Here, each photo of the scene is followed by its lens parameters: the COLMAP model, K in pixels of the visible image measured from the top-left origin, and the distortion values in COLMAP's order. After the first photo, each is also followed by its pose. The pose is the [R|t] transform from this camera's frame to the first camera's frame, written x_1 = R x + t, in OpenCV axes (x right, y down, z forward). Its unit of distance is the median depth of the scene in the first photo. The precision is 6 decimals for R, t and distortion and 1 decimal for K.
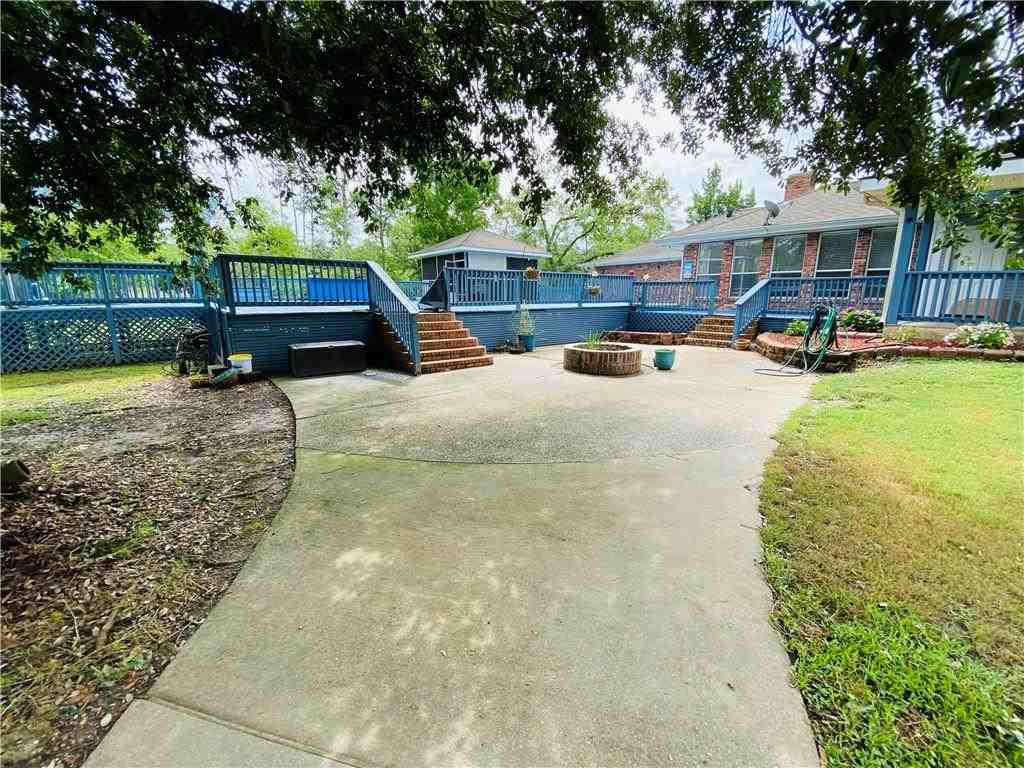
lens RADIAL K [[410.6, 0, 508.6], [0, 410.6, 386.9], [0, 0, 1]] dist [-0.004049, -0.001116]
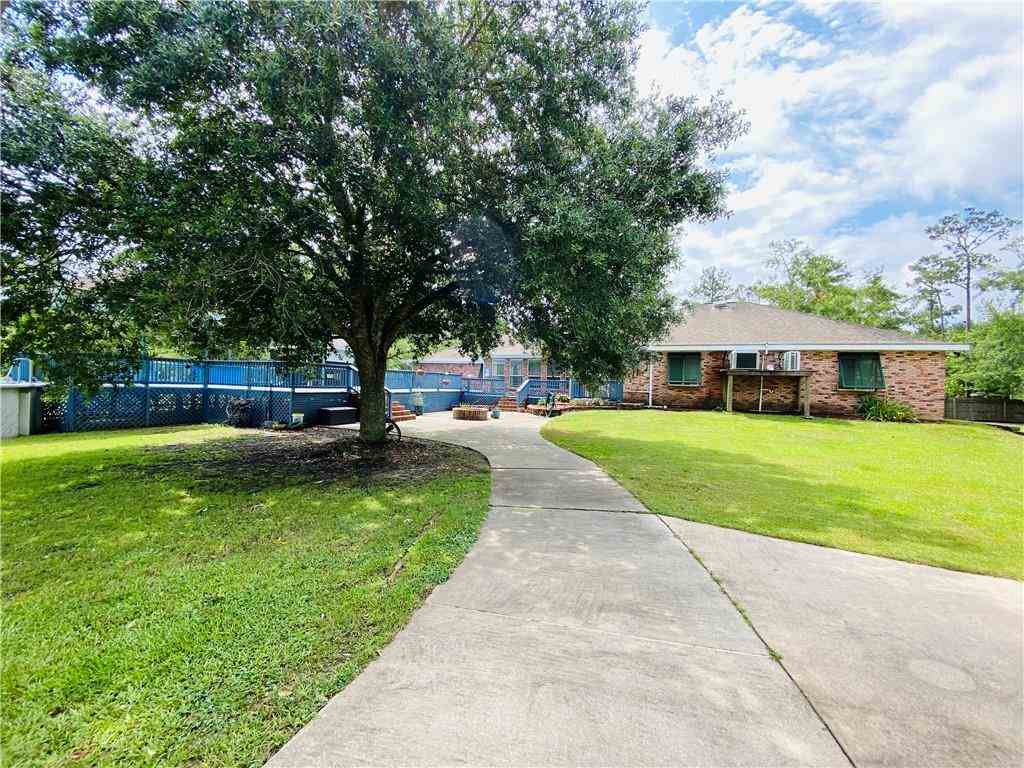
lens RADIAL K [[410.6, 0, 511.1], [0, 410.6, 387.1], [0, 0, 1]] dist [-0.004049, -0.001116]
pose [[0.858107, 0.019853, 0.513087, -0.672267], [0.087698, 0.978903, -0.184546, 0.200765], [-0.505926, 0.203357, 0.838263, -0.921367]]
